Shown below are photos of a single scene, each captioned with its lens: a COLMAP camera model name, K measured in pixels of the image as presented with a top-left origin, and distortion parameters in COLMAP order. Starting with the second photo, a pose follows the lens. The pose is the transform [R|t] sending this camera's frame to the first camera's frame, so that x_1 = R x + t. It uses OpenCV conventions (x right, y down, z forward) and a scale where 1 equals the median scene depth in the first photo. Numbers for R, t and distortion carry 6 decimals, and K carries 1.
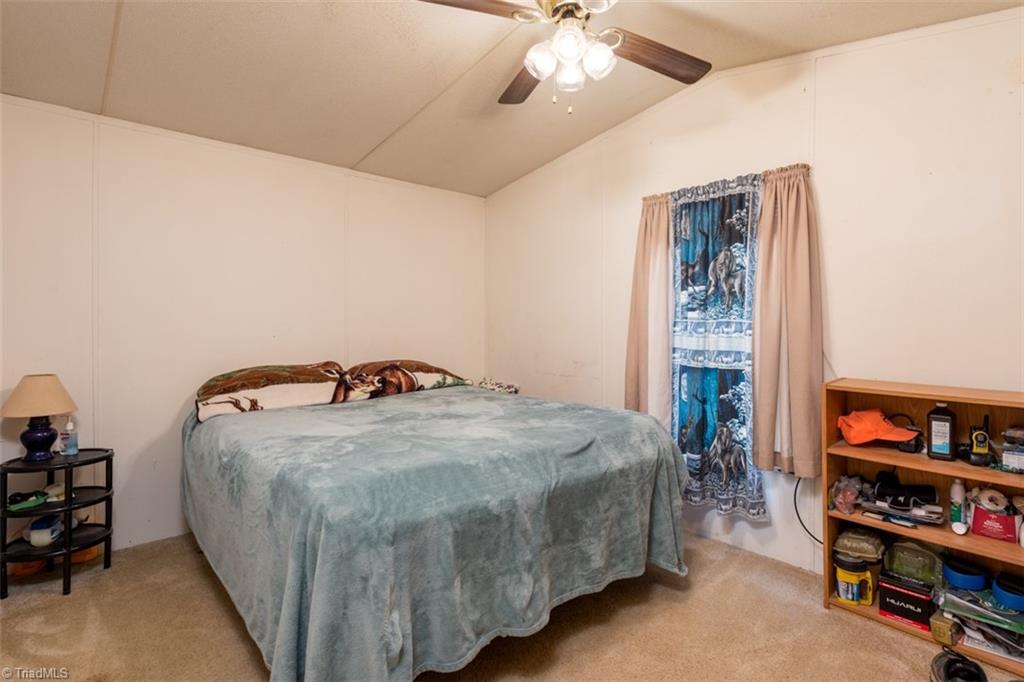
lens RADIAL K [[499.8, 0, 512.4], [0, 499.8, 316.5], [0, 0, 1]] dist [0.000641, 0.000078]
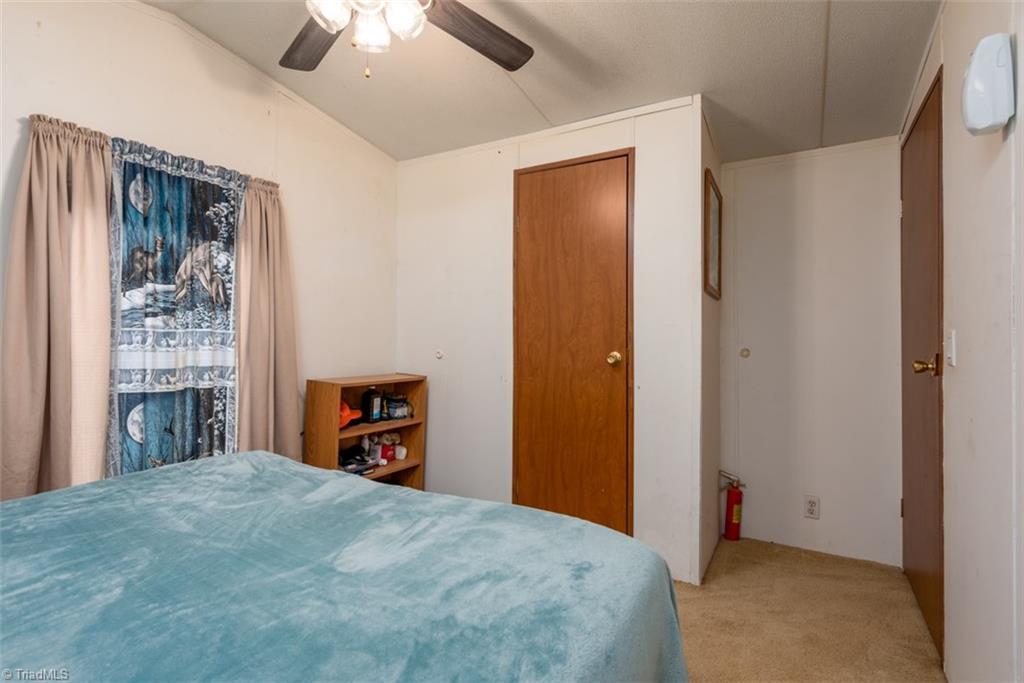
lens RADIAL K [[503.9, 0, 512.0], [0, 503.9, 344.4], [0, 0, 1]] dist [0.002153, 0.000507]
pose [[-0.307856, -0.005392, 0.951418, -0.536085], [-0.005702, 0.999976, 0.003822, 0.025241], [-0.951416, -0.004249, -0.307880, 0.765368]]
